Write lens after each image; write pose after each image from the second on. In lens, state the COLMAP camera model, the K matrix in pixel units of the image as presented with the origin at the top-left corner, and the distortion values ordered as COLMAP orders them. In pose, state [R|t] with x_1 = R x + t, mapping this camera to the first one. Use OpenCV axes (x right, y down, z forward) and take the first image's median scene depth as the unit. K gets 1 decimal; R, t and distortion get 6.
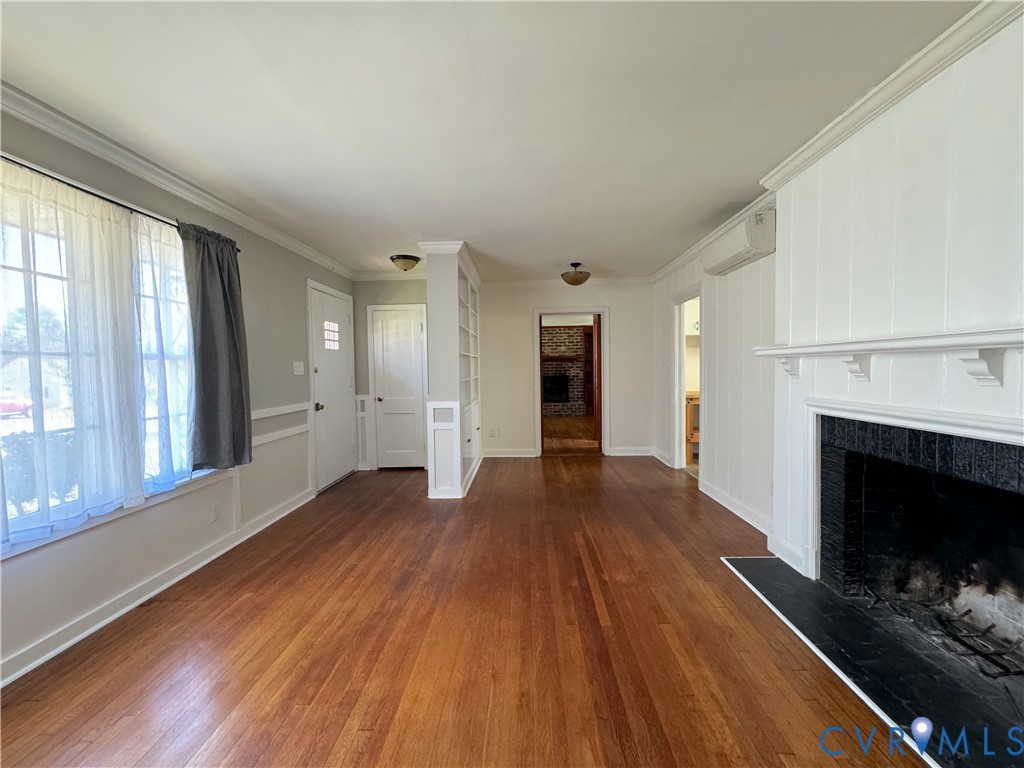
lens RADIAL K [[405.4, 0, 511.4], [0, 405.4, 384.3], [0, 0, 1]] dist [-0.007918, 0.000803]
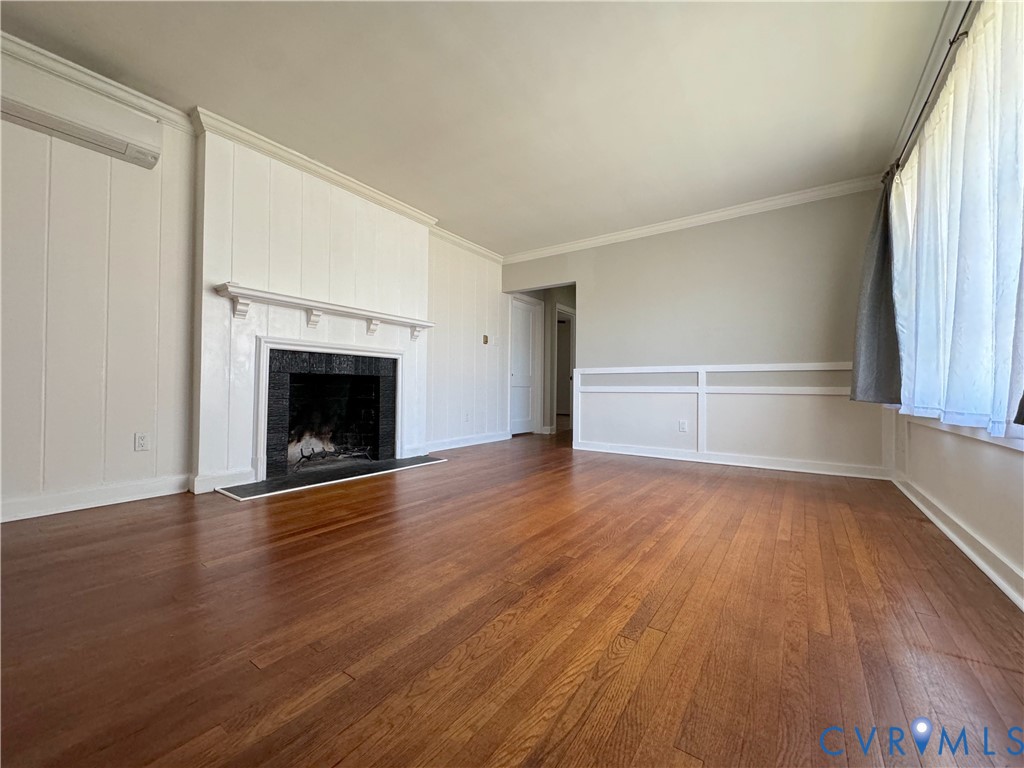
lens RADIAL K [[405.4, 0, 512.8], [0, 405.4, 384.4], [0, 0, 1]] dist [-0.007918, 0.000803]
pose [[-0.835495, 0.013279, 0.549337, -0.351677], [0.028486, 0.999410, 0.019166, 0.105832], [-0.548759, 0.031662, -0.835381, 0.946528]]
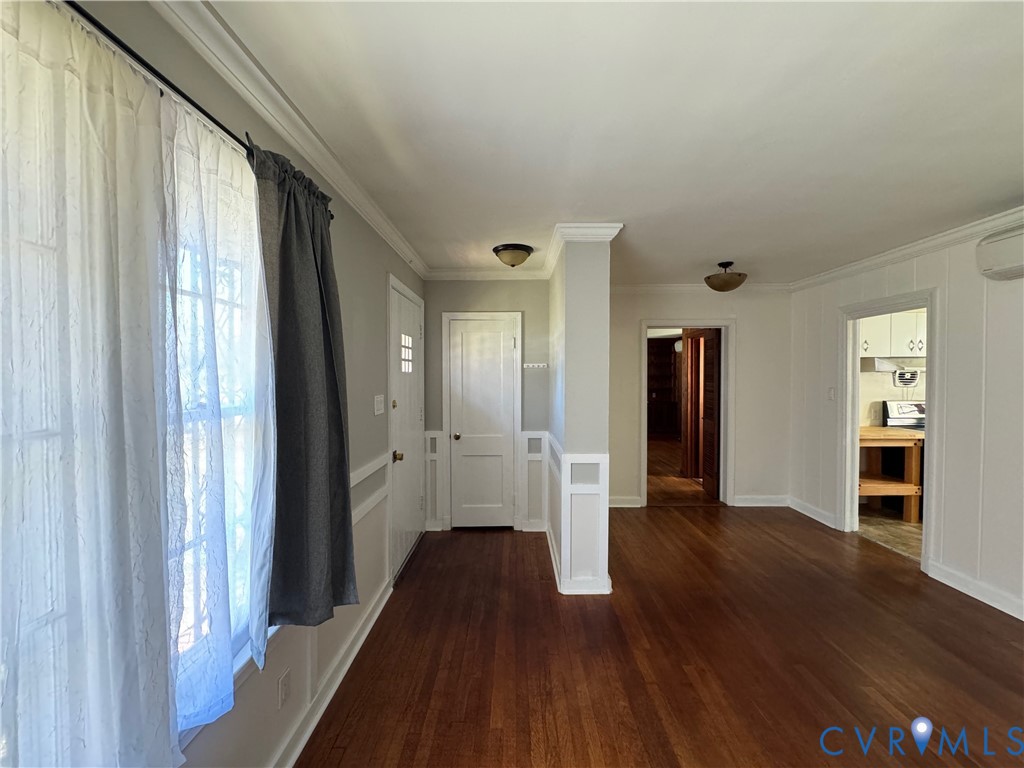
lens RADIAL K [[405.5, 0, 511.0], [0, 405.5, 383.6], [0, 0, 1]] dist [-0.008116, 0.000500]
pose [[0.999594, 0.012954, 0.025364, -0.312793], [-0.012433, 0.999711, -0.020584, -0.061457], [-0.025624, 0.020260, 0.999466, 0.307172]]
